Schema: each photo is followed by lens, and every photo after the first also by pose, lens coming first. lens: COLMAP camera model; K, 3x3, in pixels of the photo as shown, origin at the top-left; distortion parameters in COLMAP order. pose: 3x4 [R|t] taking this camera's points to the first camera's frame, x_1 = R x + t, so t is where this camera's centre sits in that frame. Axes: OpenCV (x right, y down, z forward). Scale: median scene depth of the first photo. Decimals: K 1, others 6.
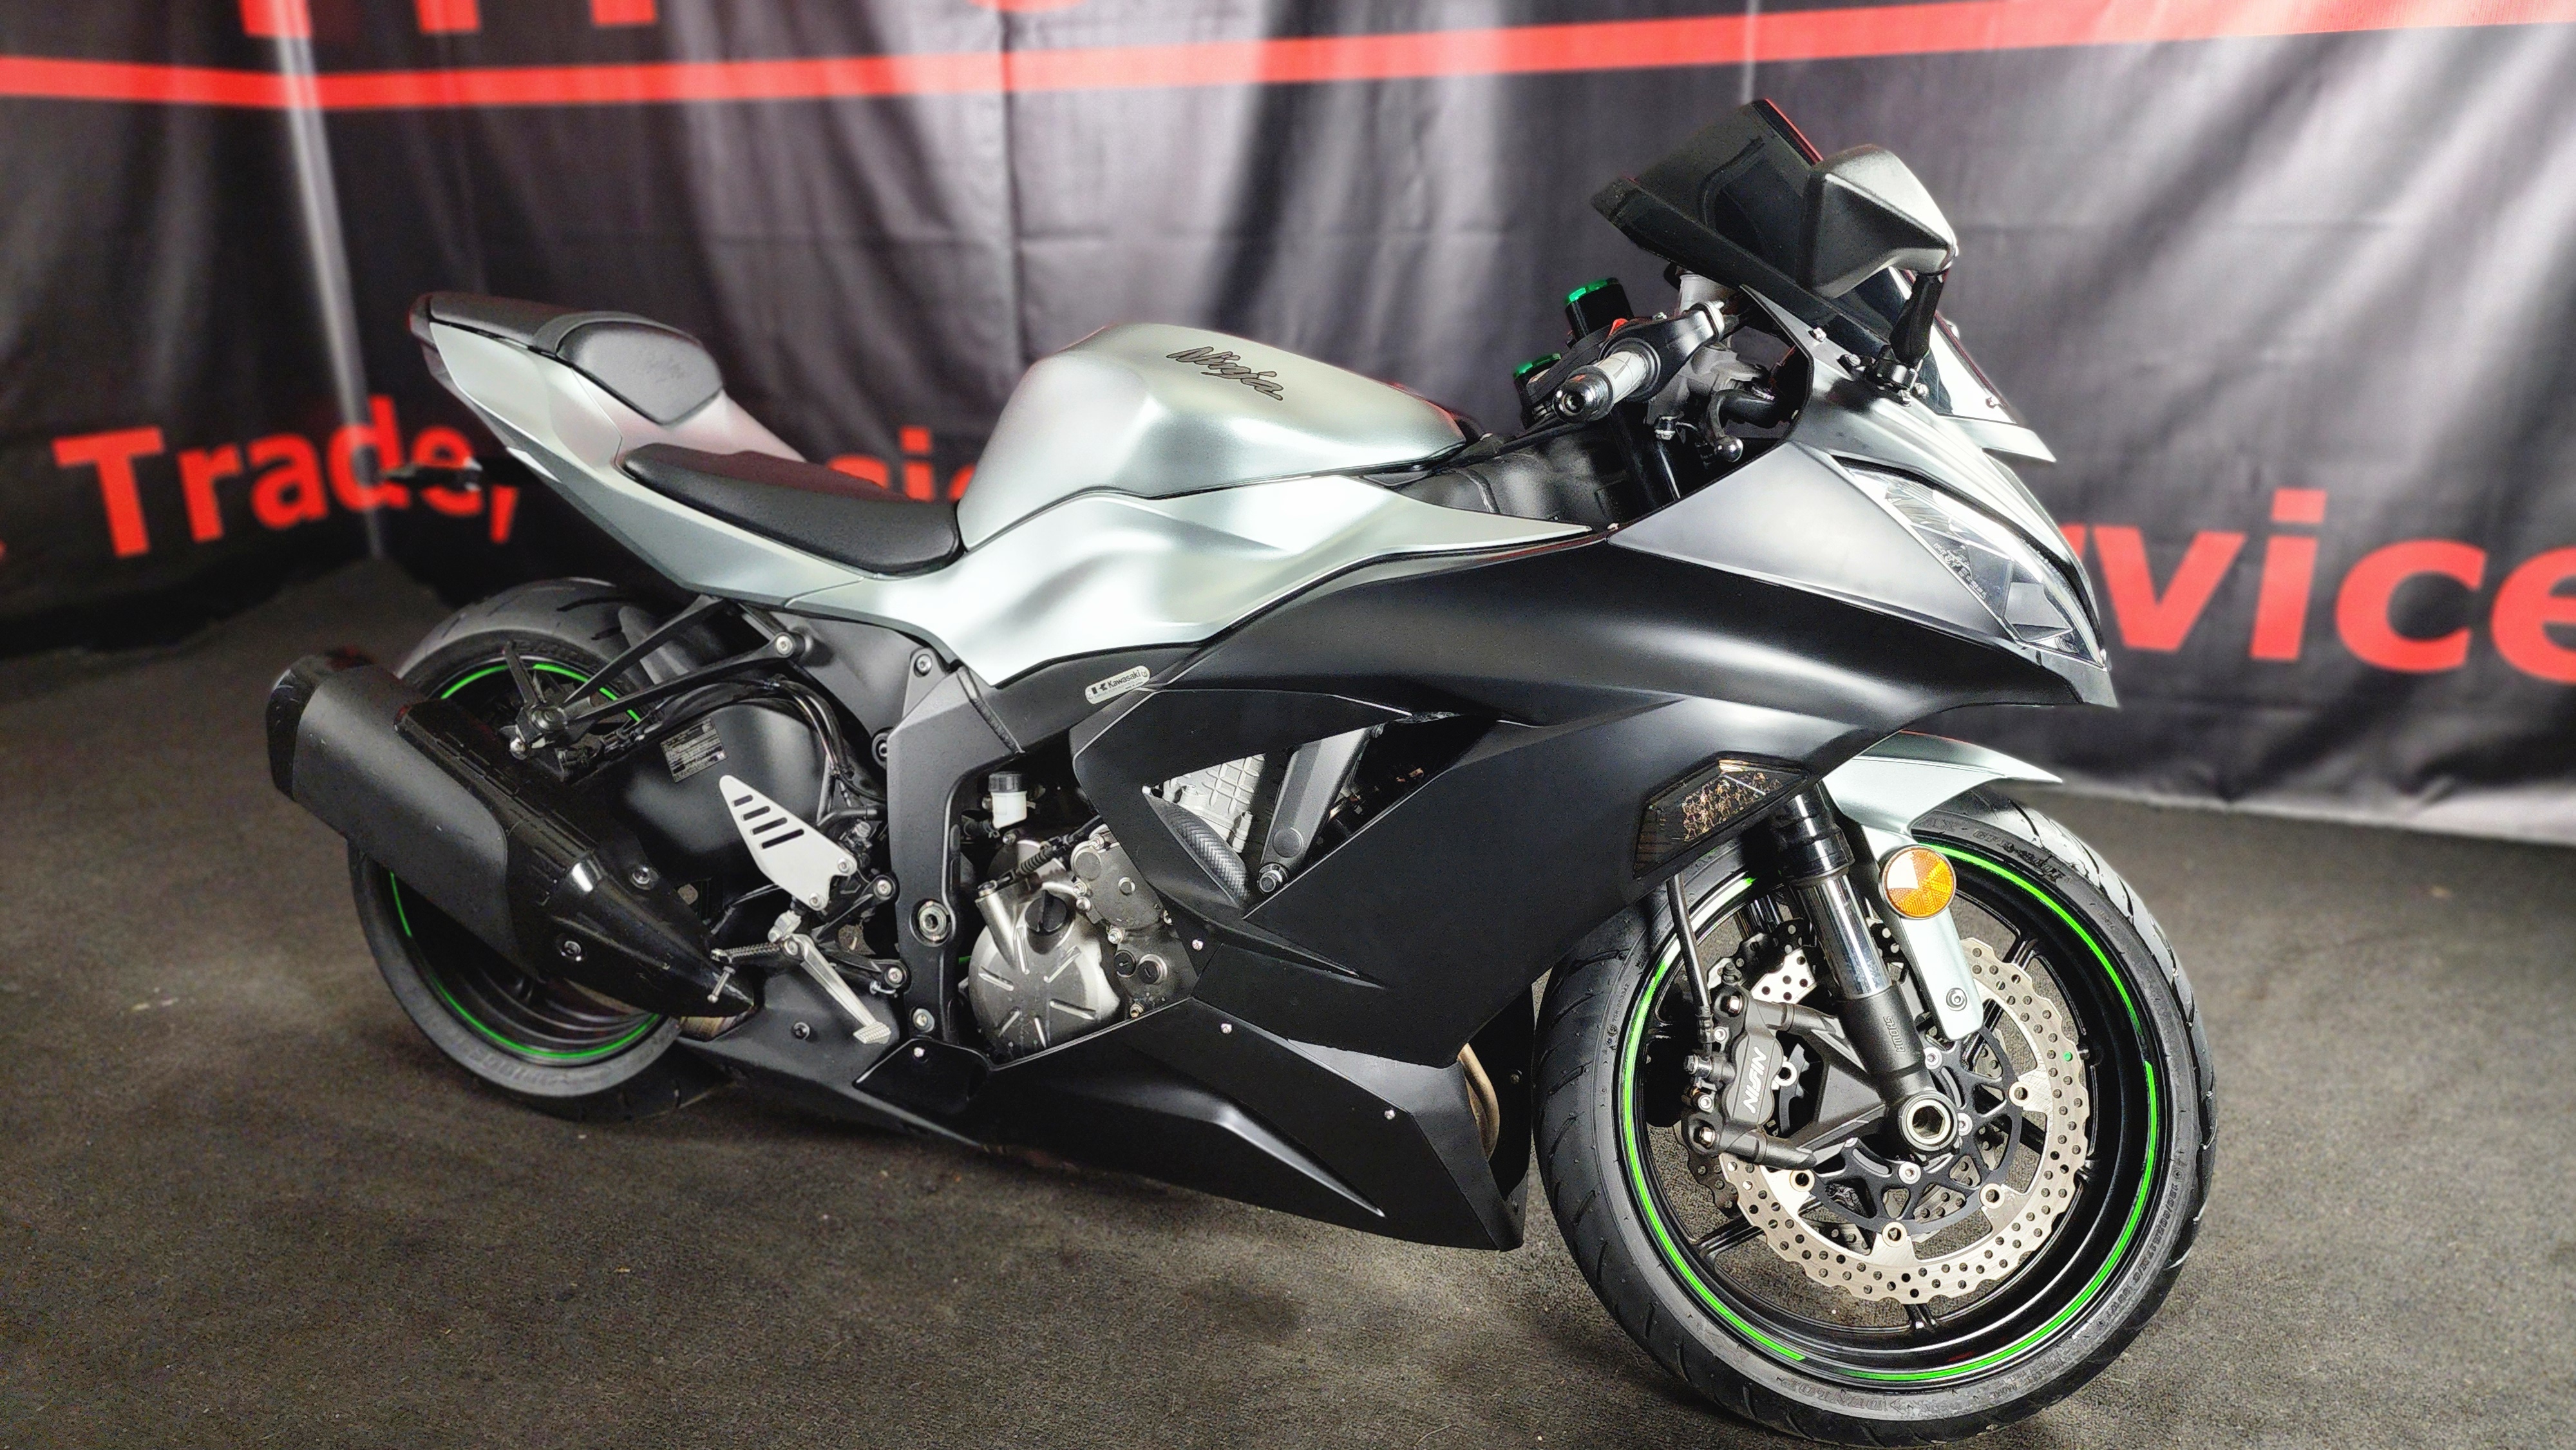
lens RADIAL K [[1753.4, 0, 1283.1], [0, 1753.4, 730.0], [0, 0, 1]] dist [0.045783, -0.005887]
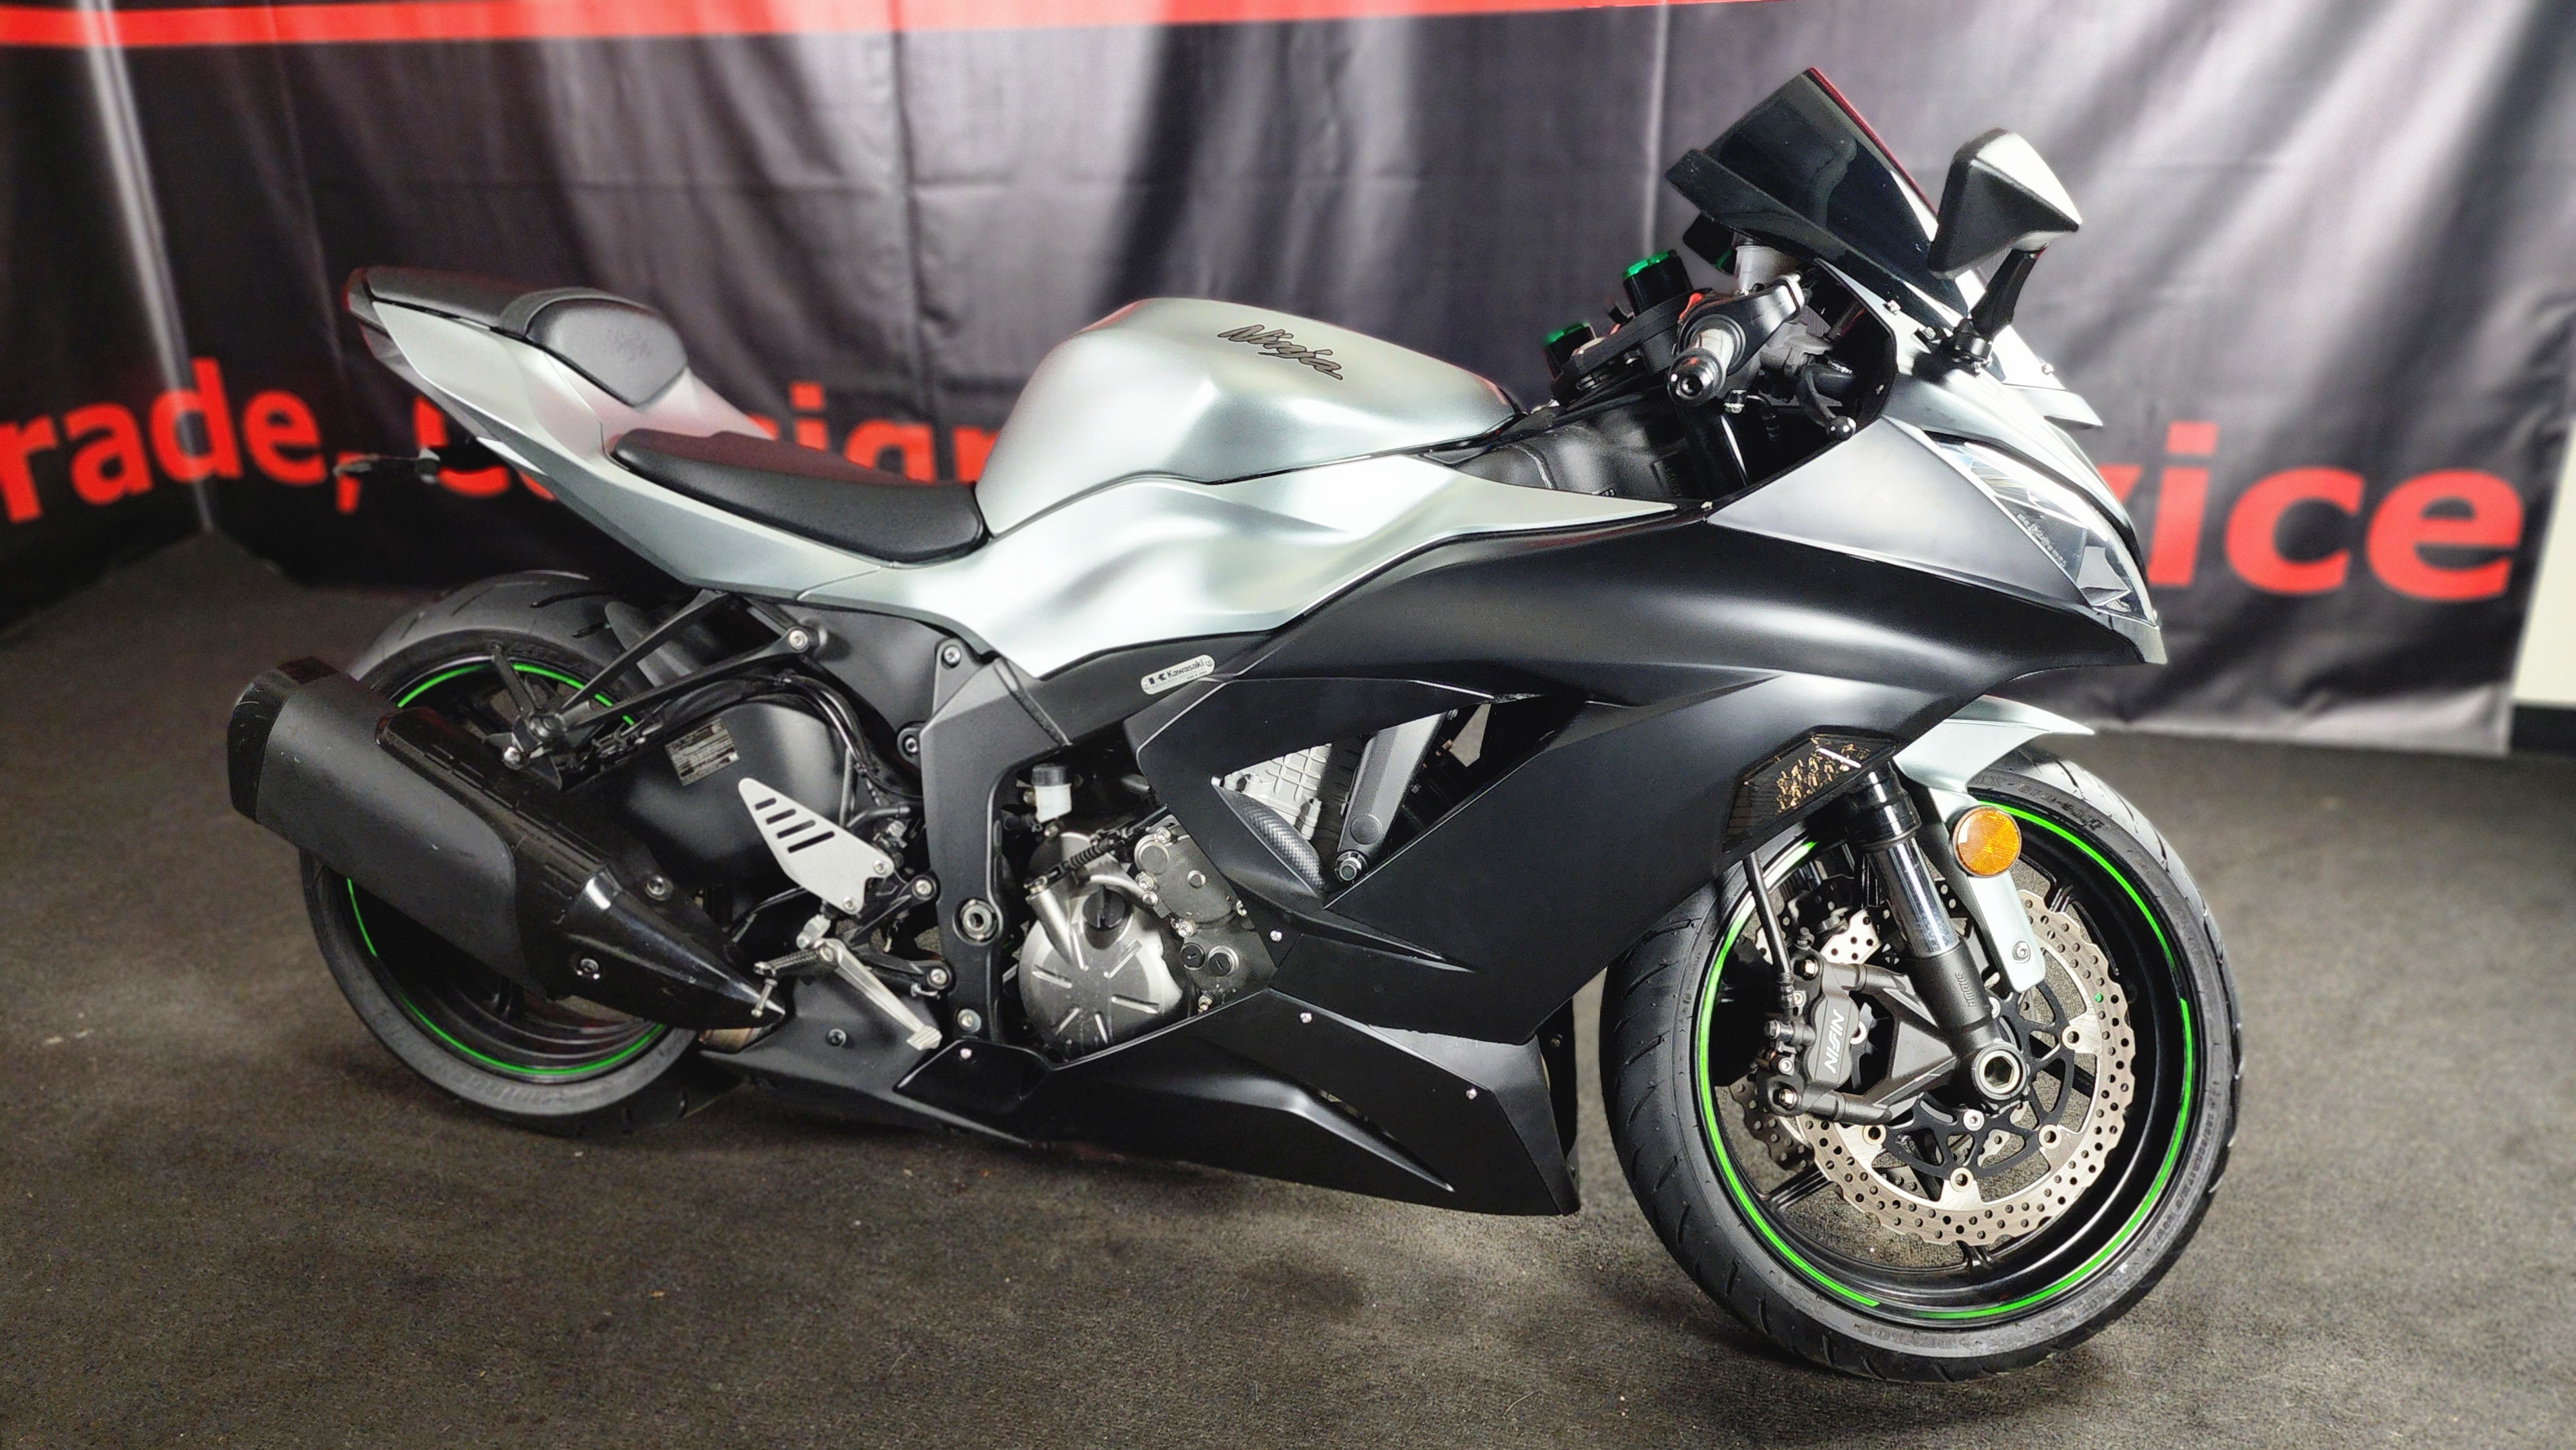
lens RADIAL K [[1753.4, 0, 1289.8], [0, 1753.4, 725.9], [0, 0, 1]] dist [0.045783, -0.005887]
pose [[0.994182, -0.040244, 0.099914, -0.116894], [0.036544, 0.998586, 0.038597, -0.029014], [-0.101326, -0.034721, 0.994247, 0.018200]]
